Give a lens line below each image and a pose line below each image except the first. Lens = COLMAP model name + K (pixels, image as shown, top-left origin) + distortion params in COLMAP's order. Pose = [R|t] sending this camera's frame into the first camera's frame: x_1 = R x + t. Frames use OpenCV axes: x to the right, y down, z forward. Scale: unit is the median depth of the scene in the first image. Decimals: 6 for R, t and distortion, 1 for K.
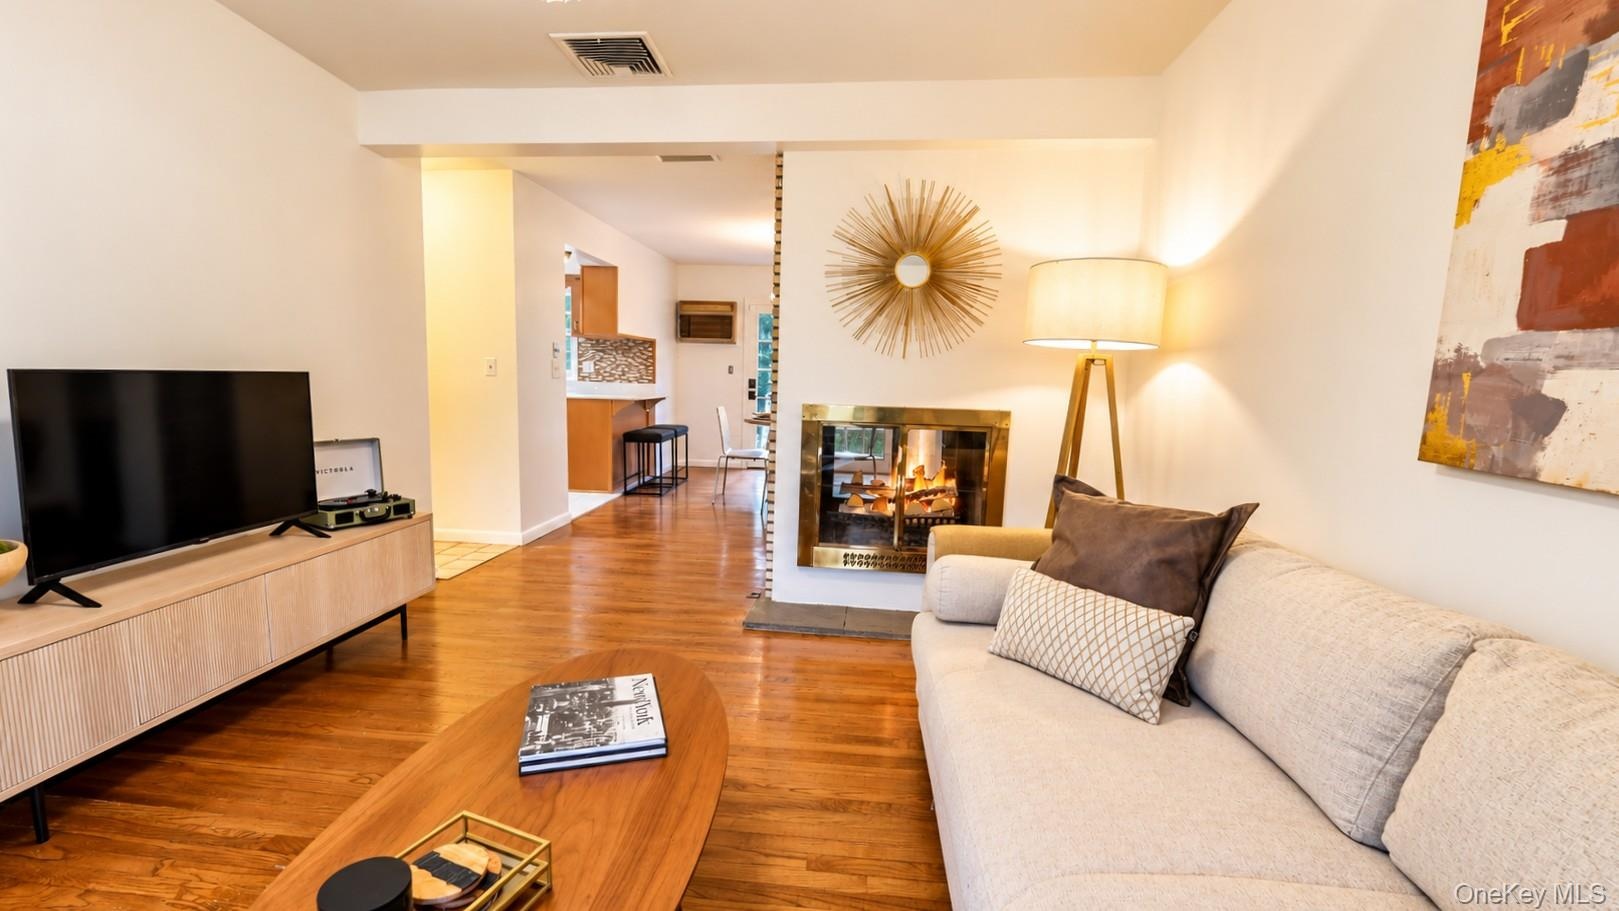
lens RADIAL K [[731.1, 0, 802.2], [0, 731.1, 453.2], [0, 0, 1]] dist [0.001344, -0.000725]
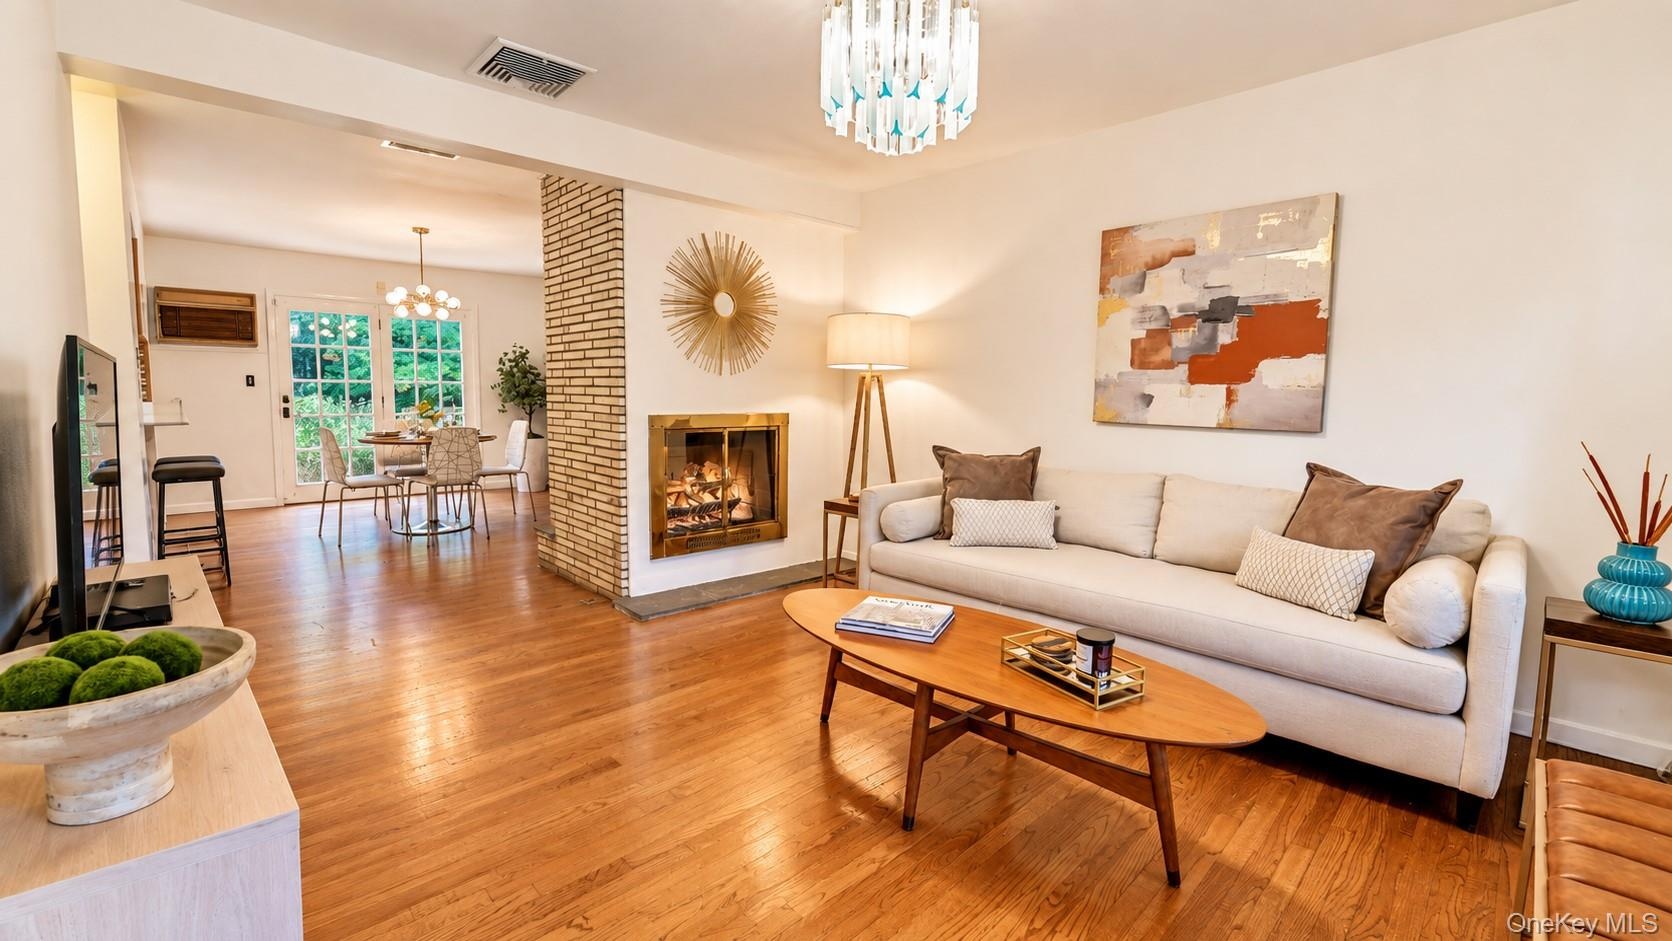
lens RADIAL K [[755.0, 0, 834.9], [0, 755.0, 465.3], [0, 0, 1]] dist [0.001344, -0.000725]
pose [[0.614771, -0.099005, 0.782467, -0.784713], [0.092362, 0.994301, 0.053241, -0.026476], [-0.783279, 0.039539, 0.620412, 0.058803]]
